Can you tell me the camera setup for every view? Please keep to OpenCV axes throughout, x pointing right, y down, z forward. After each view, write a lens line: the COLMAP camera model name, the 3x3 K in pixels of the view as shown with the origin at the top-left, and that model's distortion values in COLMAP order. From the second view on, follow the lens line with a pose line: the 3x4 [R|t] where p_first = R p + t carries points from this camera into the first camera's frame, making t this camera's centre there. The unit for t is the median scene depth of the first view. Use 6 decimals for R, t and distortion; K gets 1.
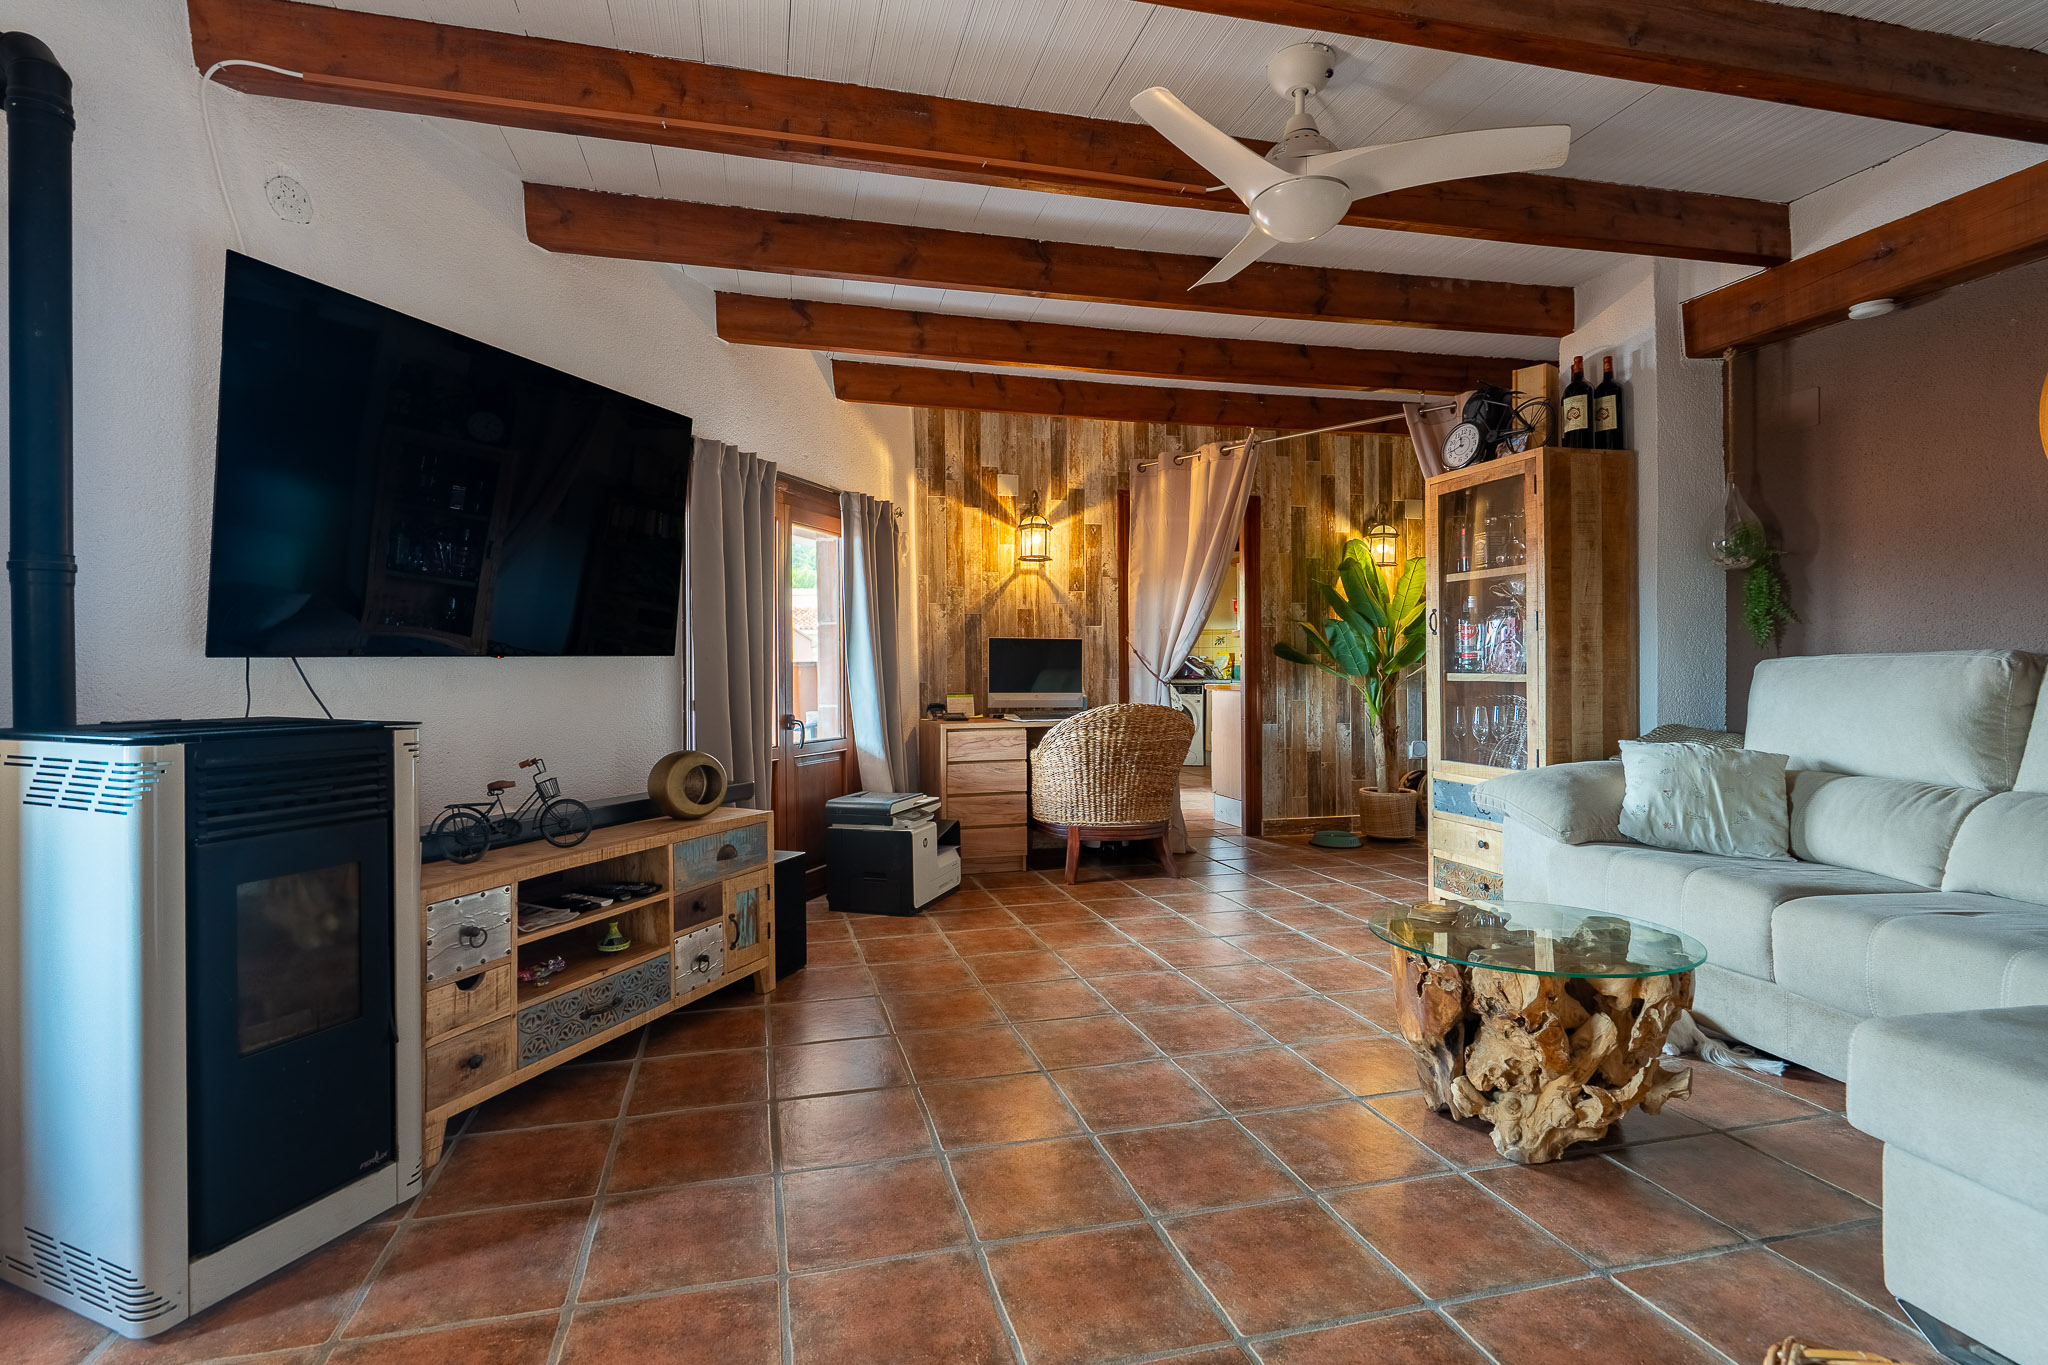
lens RADIAL K [[941.5, 0, 1018.9], [0, 941.5, 675.6], [0, 0, 1]] dist [0.000182, 0.000551]
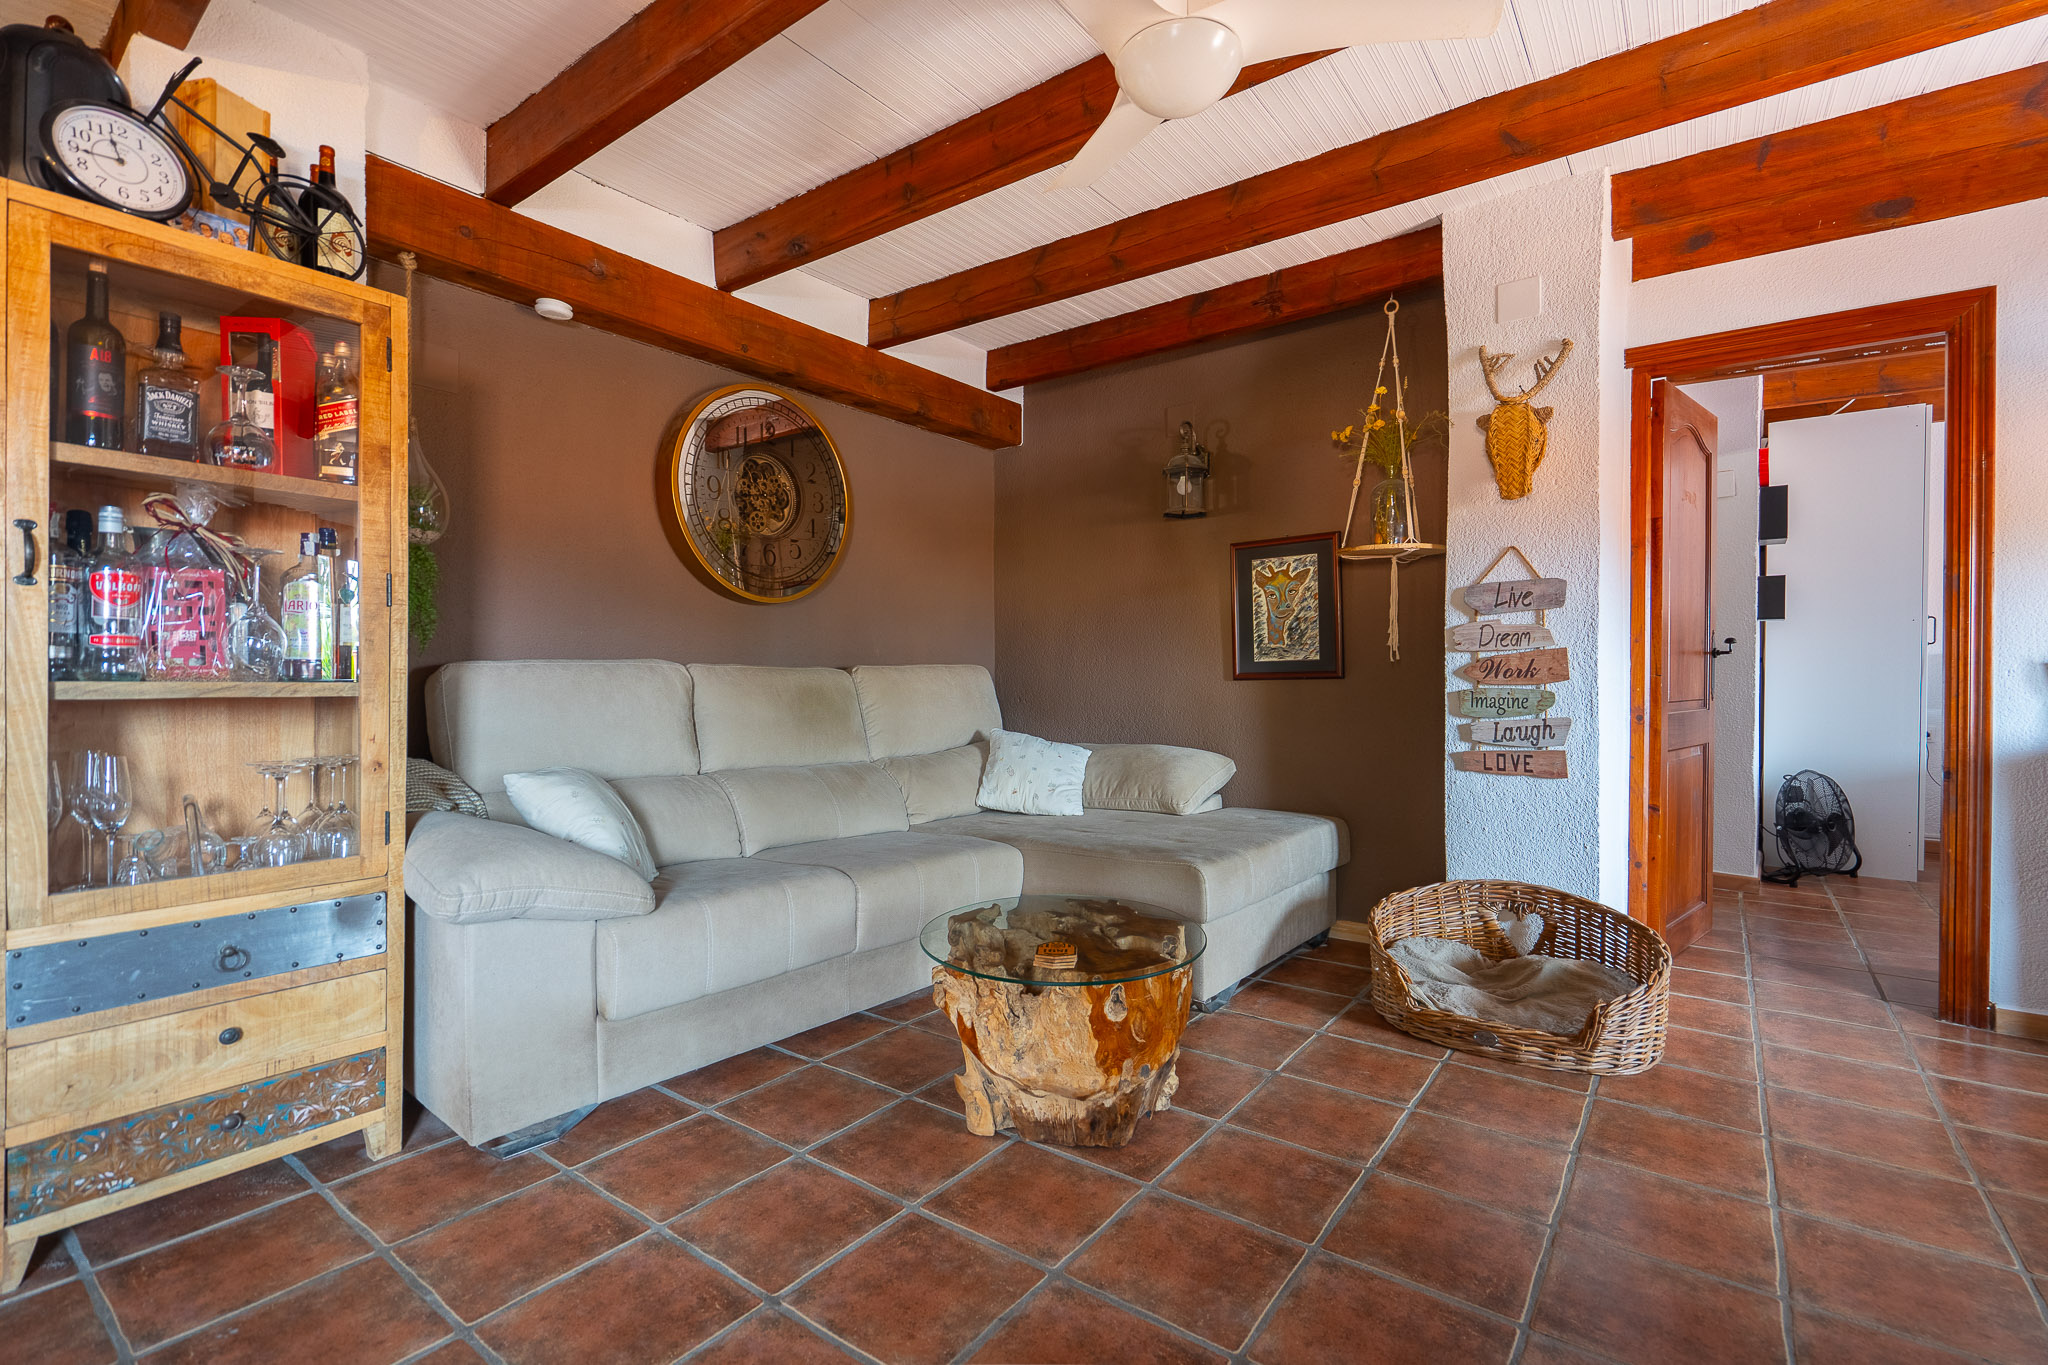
lens RADIAL K [[941.5, 0, 1030.0], [0, 941.5, 688.4], [0, 0, 1]] dist [0.000182, 0.000551]
pose [[-0.618539, -0.006849, 0.785724, -0.195544], [0.005669, 0.999897, 0.013179, -0.004496], [-0.785734, 0.012605, -0.618436, 1.357204]]
